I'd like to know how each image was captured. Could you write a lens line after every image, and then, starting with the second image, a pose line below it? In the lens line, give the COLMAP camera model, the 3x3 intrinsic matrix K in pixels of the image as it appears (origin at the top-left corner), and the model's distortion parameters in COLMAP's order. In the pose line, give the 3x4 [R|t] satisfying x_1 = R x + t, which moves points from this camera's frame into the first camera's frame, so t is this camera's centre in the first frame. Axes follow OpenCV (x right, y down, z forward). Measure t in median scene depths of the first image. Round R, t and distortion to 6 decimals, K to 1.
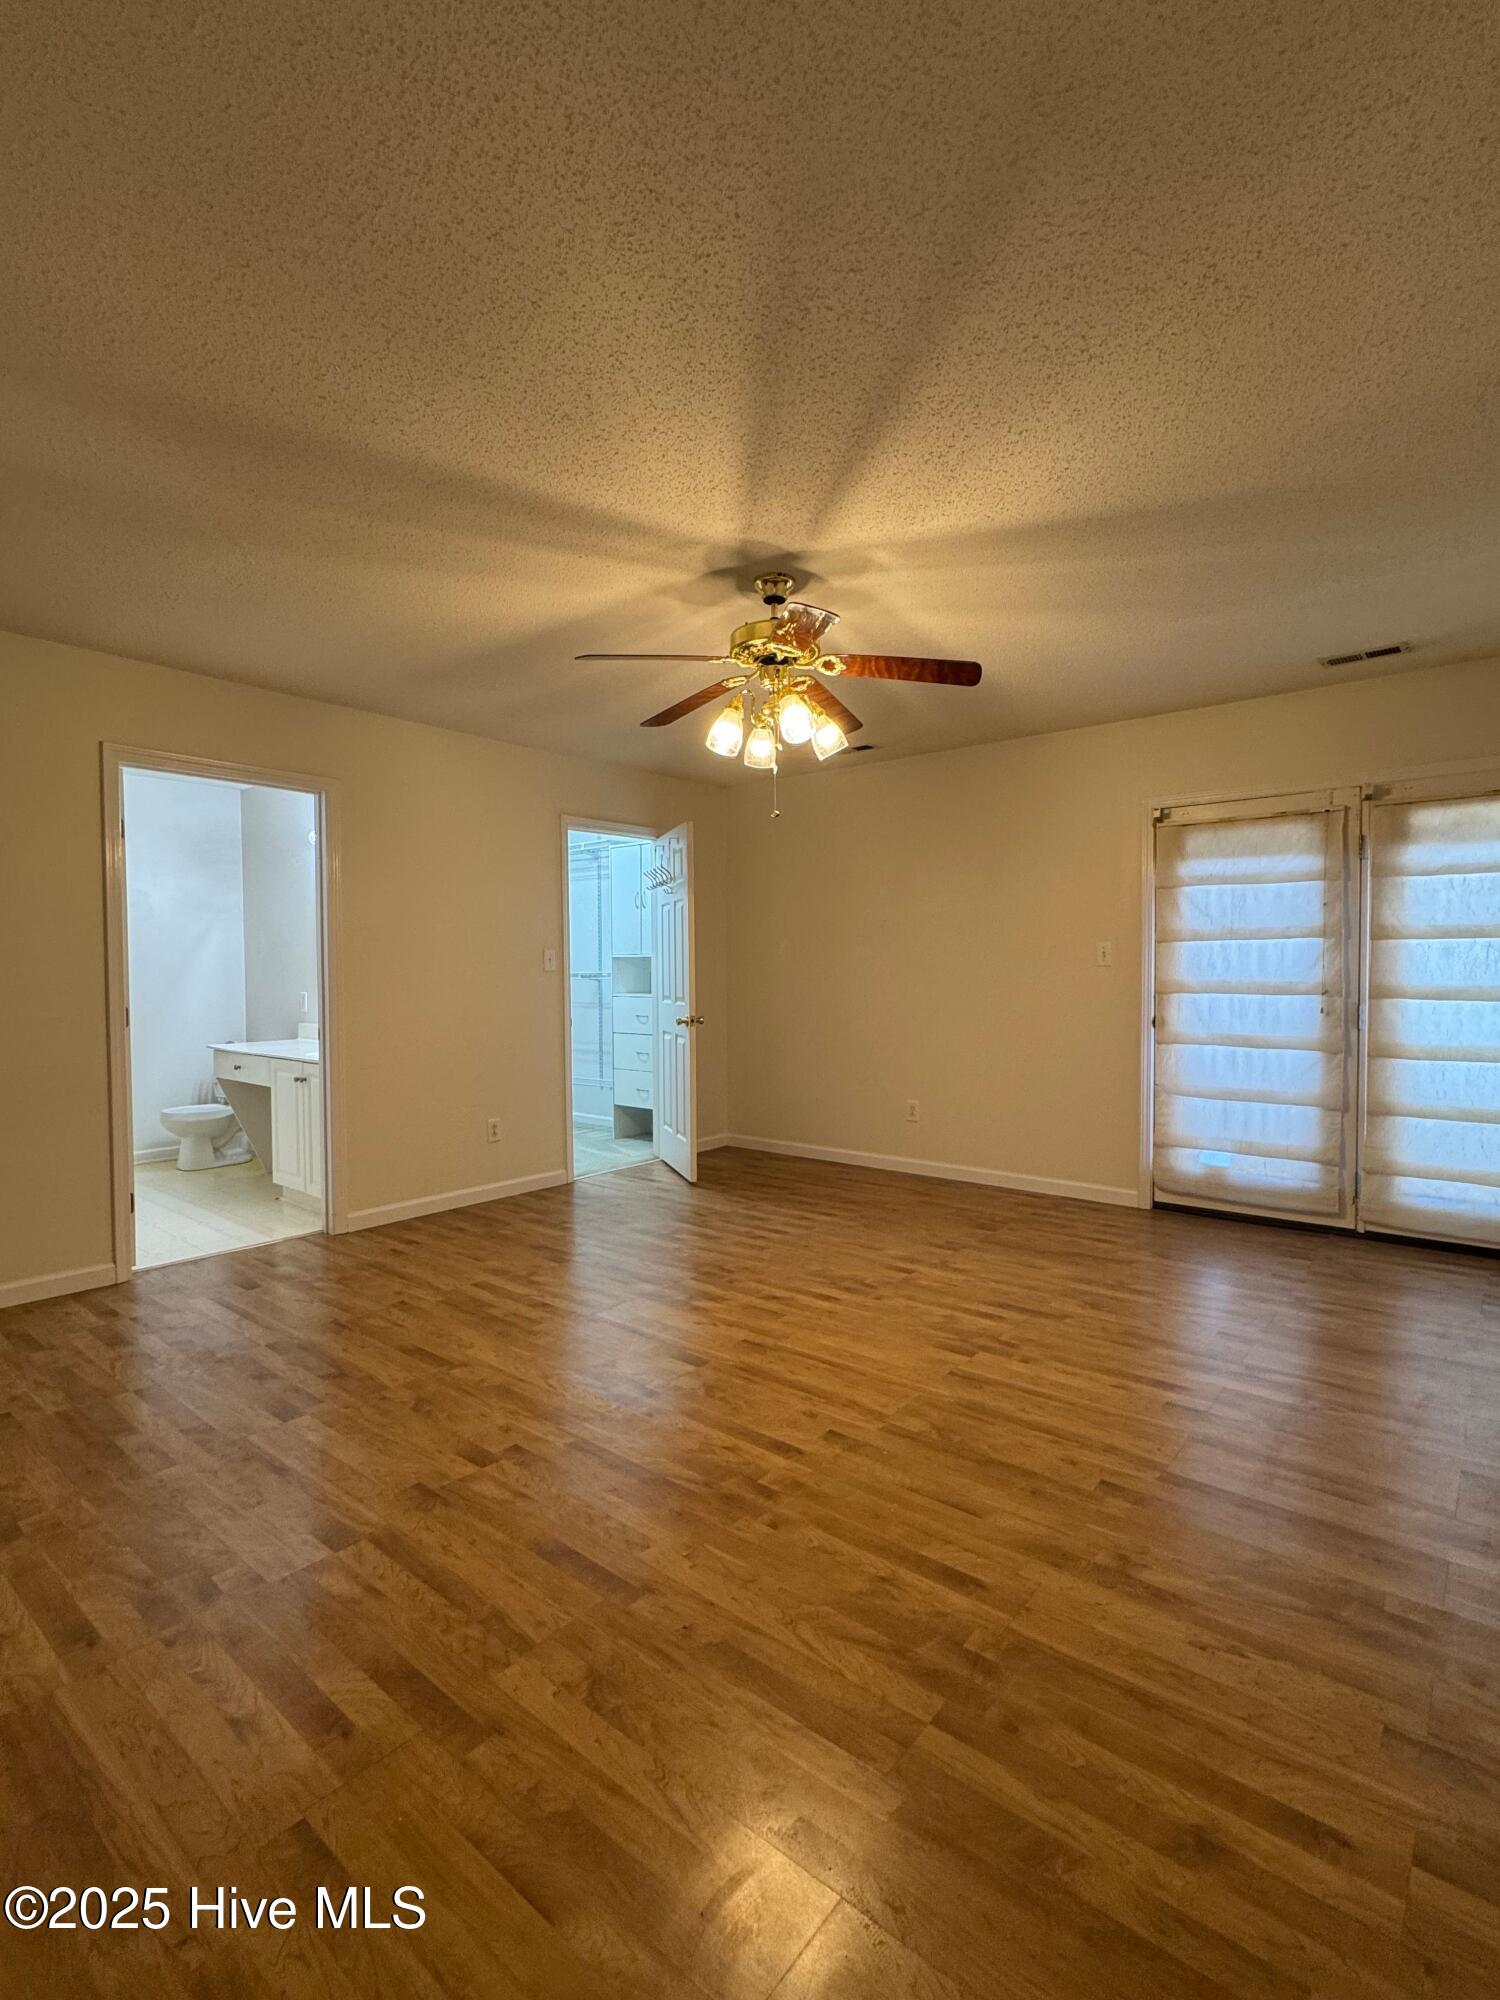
lens RADIAL K [[921.8, 0, 757.8], [0, 921.8, 997.2], [0, 0, 1]] dist [0.002613, 0.000190]
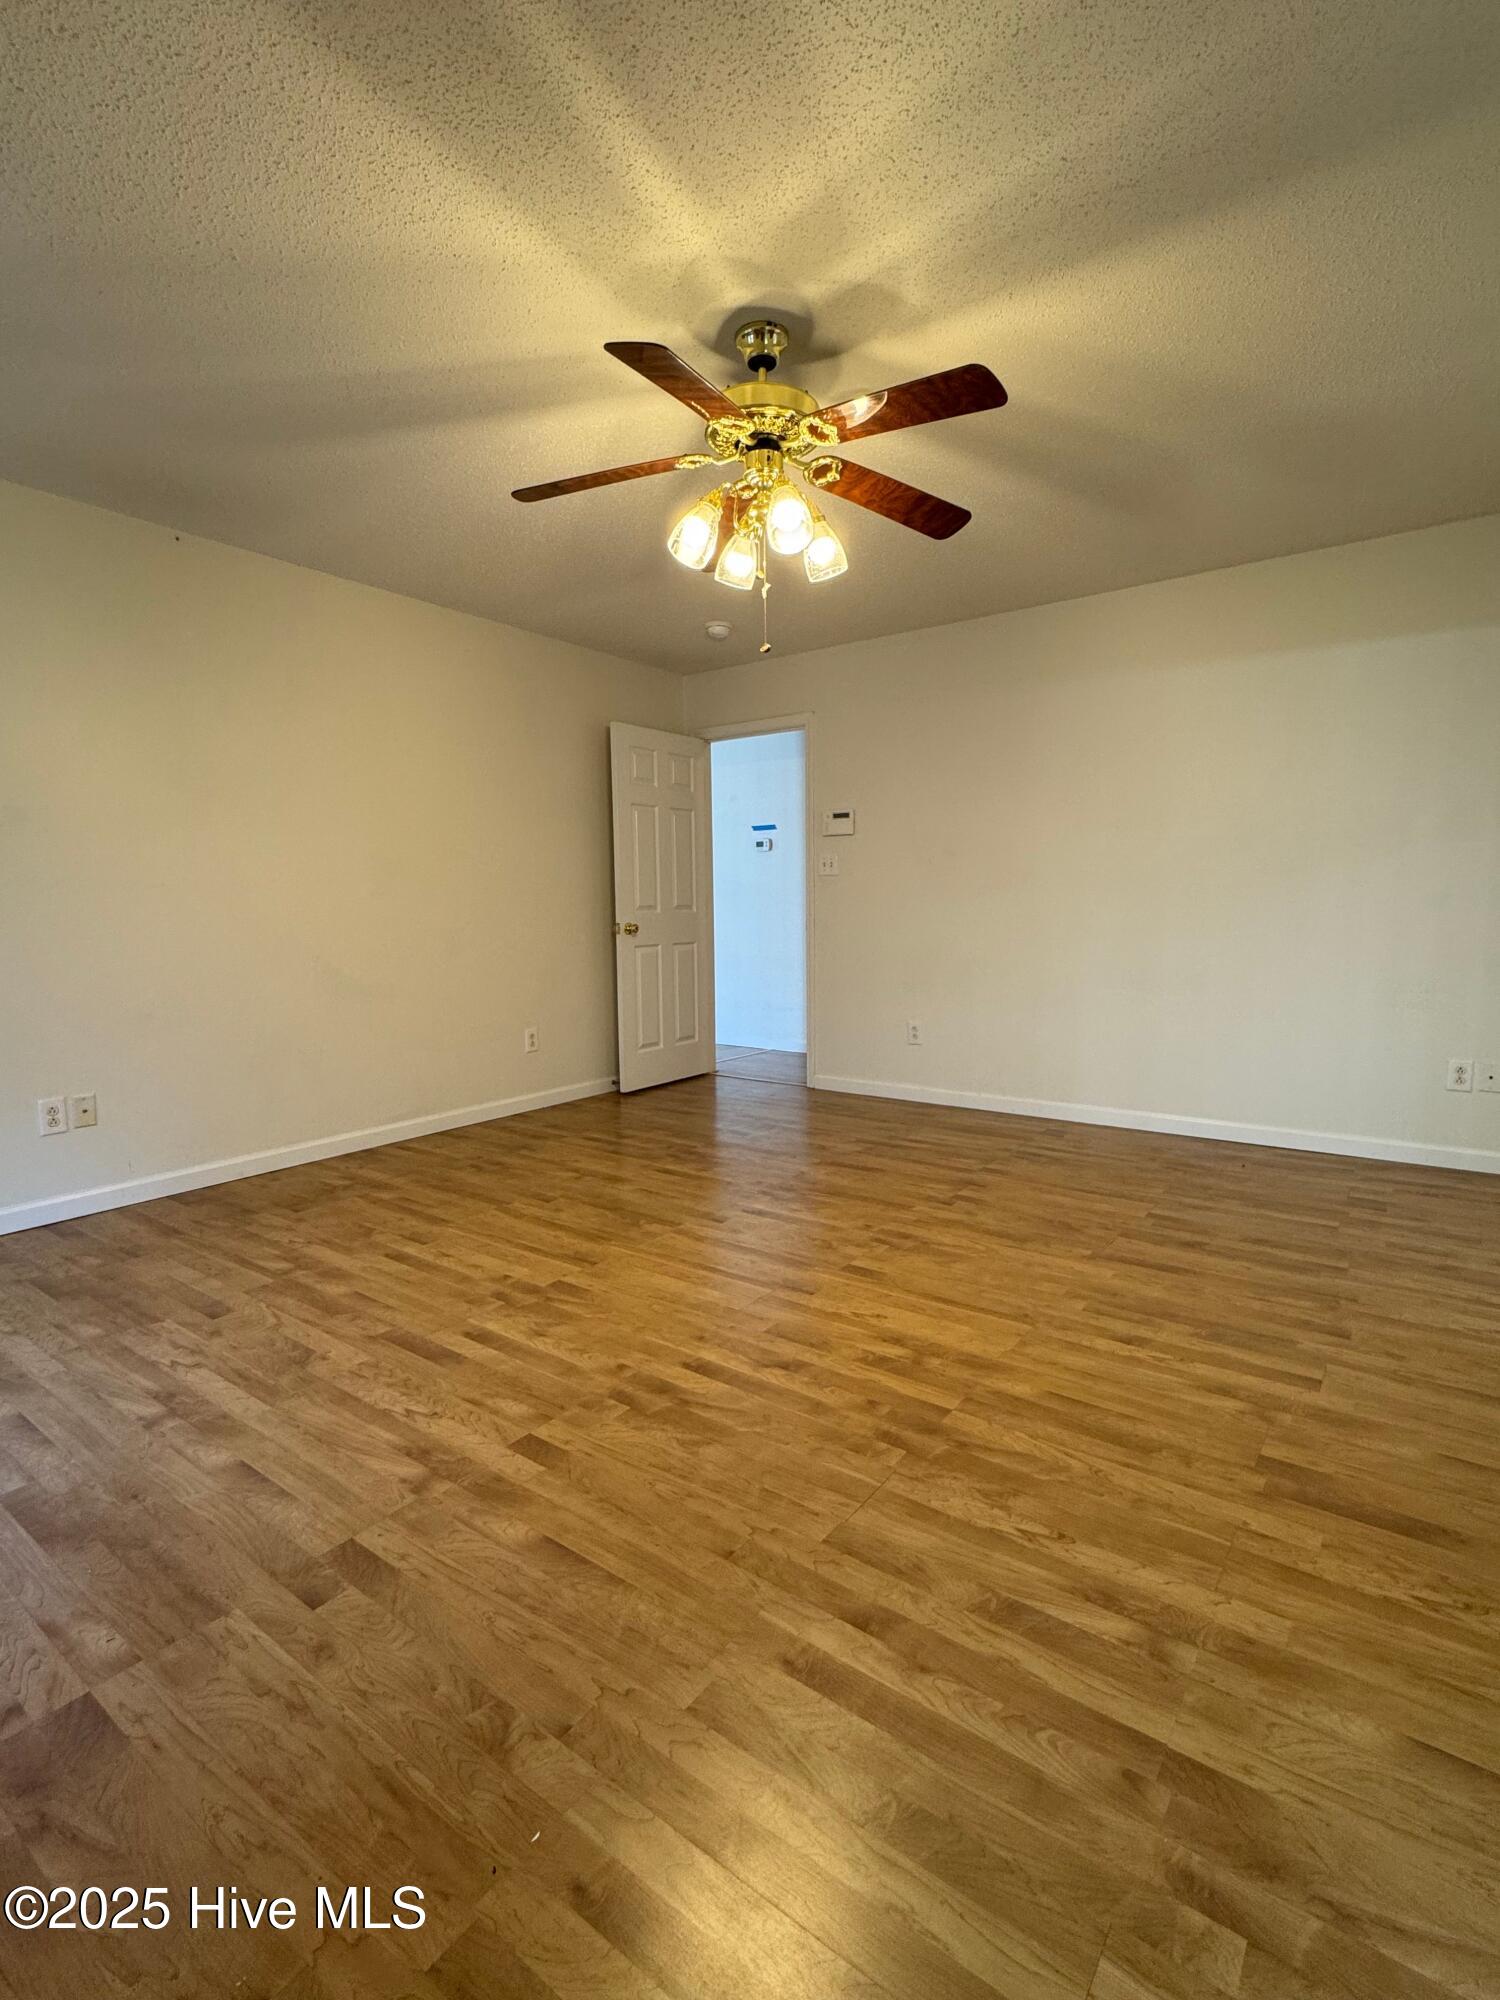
lens RADIAL K [[921.8, 0, 759.5], [0, 921.8, 1019.0], [0, 0, 1]] dist [0.002613, 0.000190]
pose [[-0.998014, 0.023656, -0.058384, 0.071189], [0.014690, 0.988655, 0.149485, -0.001424], [0.061258, 0.148330, -0.987039, 1.684067]]
